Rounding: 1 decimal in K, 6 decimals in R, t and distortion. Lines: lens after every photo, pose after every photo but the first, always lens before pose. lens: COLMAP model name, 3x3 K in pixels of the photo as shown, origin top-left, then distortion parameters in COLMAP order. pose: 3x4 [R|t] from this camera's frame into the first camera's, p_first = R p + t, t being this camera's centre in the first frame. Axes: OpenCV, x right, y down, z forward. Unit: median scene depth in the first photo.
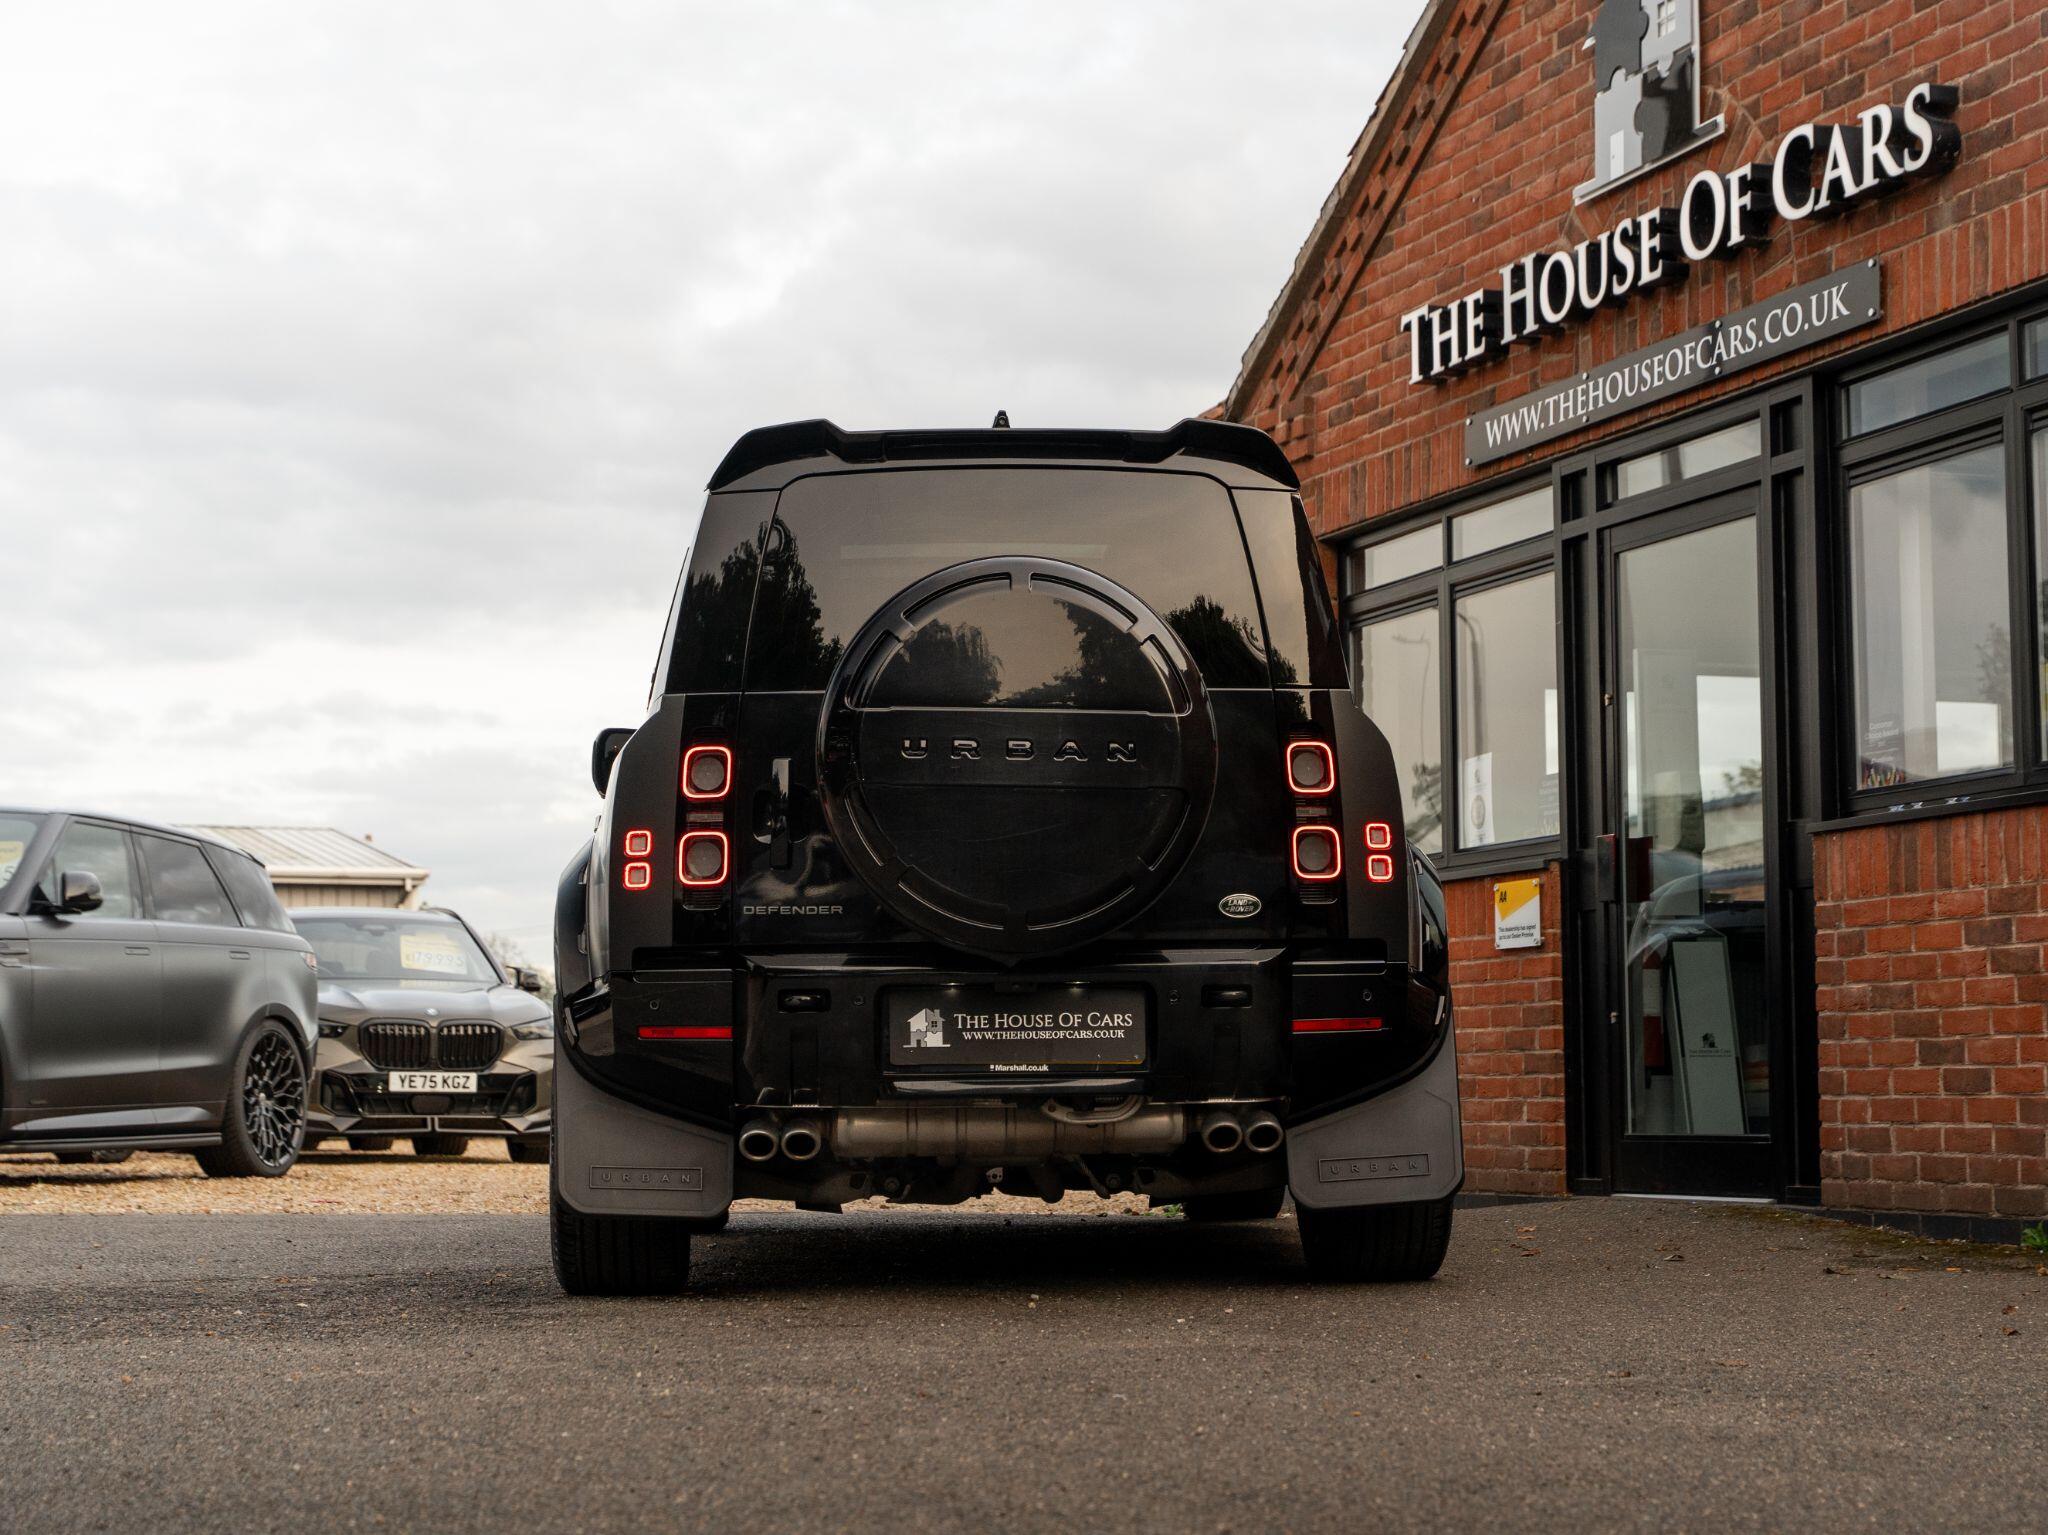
lens RADIAL K [[3589.7, 0, 955.4], [0, 3589.7, 848.9], [0, 0, 1]] dist [-0.001030, 0.000000]
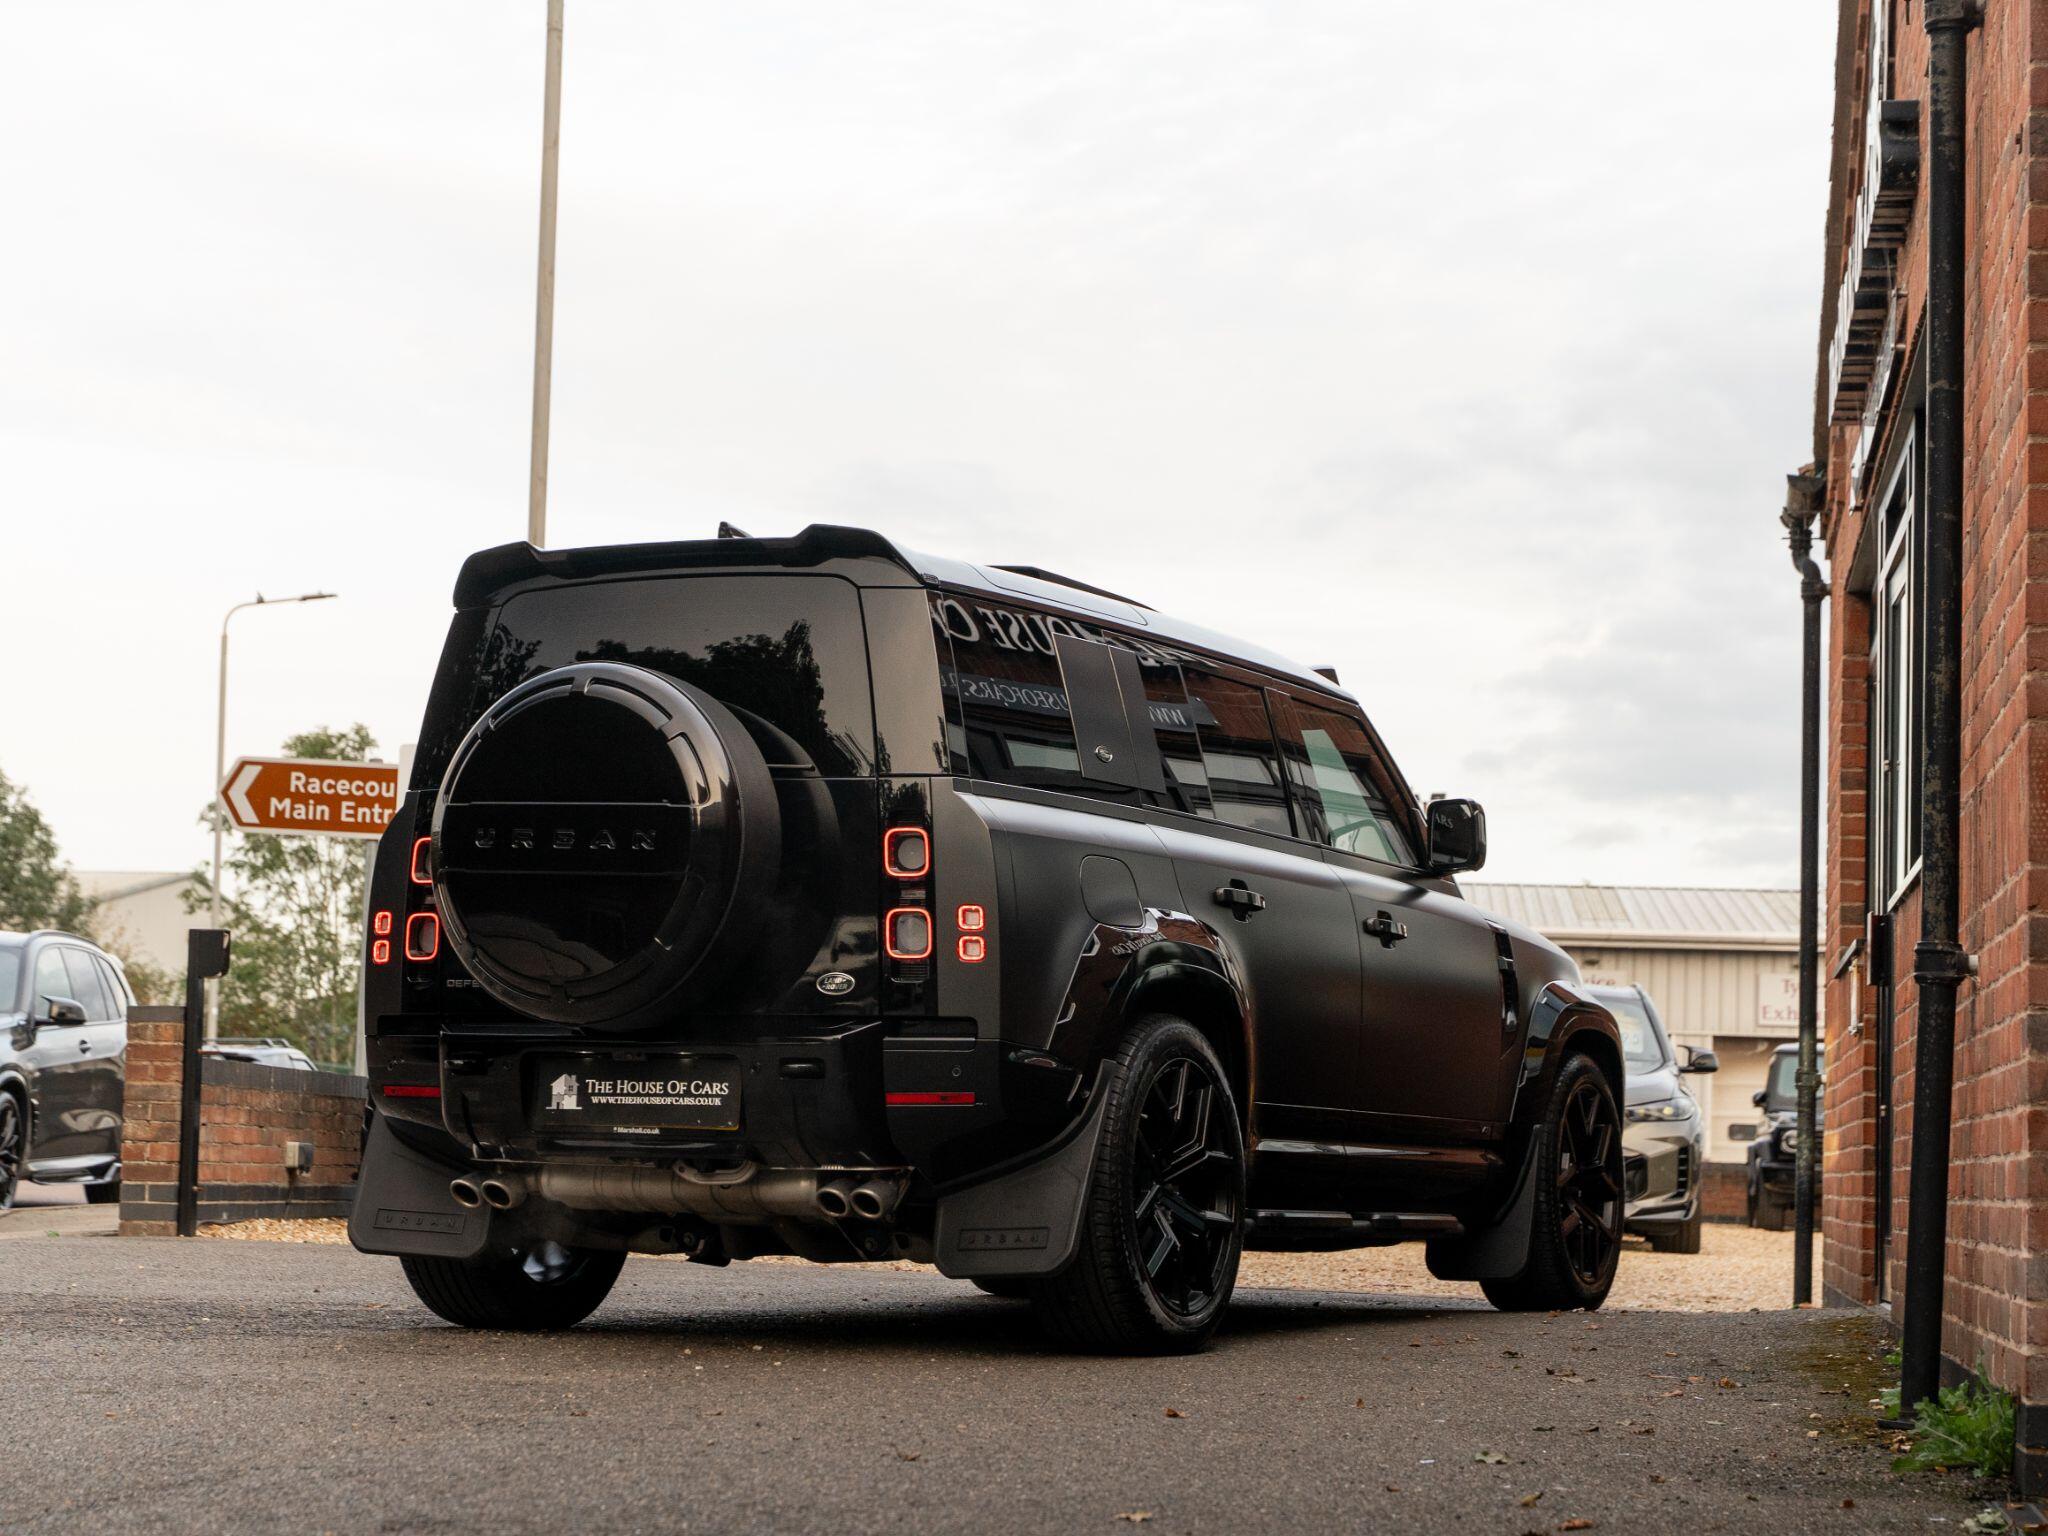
lens RADIAL K [[3828.4, 0, 975.6], [0, 3828.4, 687.0], [0, 0, 1]] dist [0.026882, 0.000000]
pose [[0.873675, -0.028389, -0.485682, 0.492784], [-0.000965, 0.998193, -0.060082, -0.002388], [0.486510, 0.052960, 0.872069, 0.027479]]
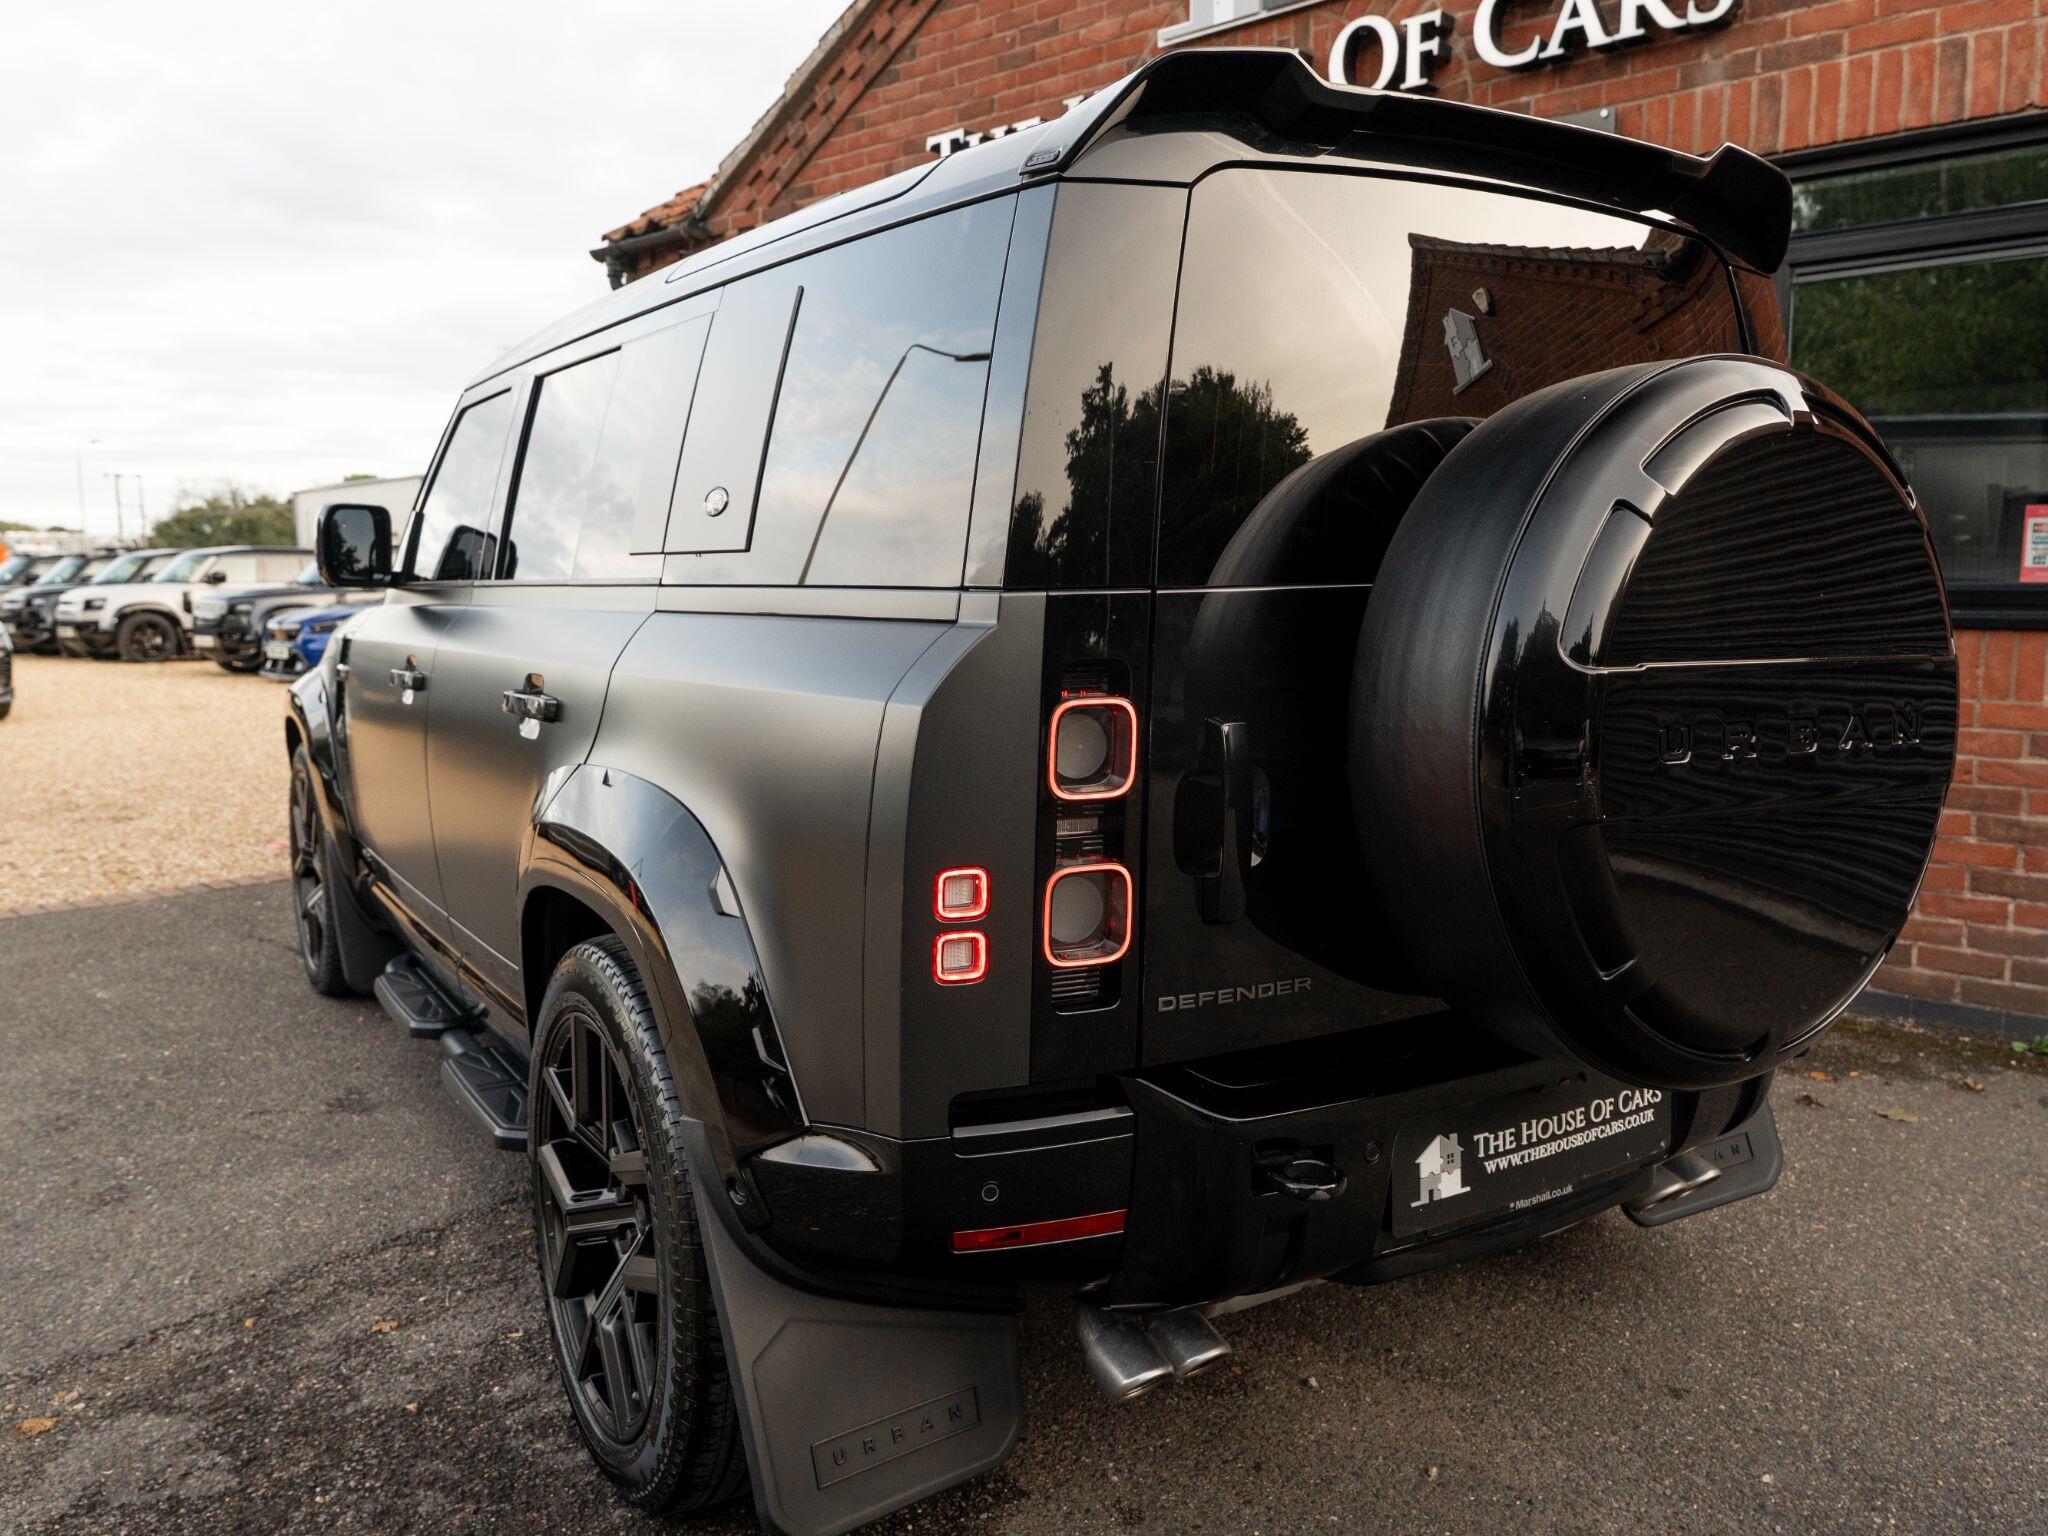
lens RADIAL K [[1531.3, 0, 1020.2], [0, 1531.3, 776.3], [0, 0, 1]] dist [0.003622, -0.014324]
pose [[0.868567, -0.066458, 0.491096, -0.137334], [-0.030987, 0.981745, 0.187660, -0.042683], [-0.494602, -0.178213, 0.850652, 0.610855]]
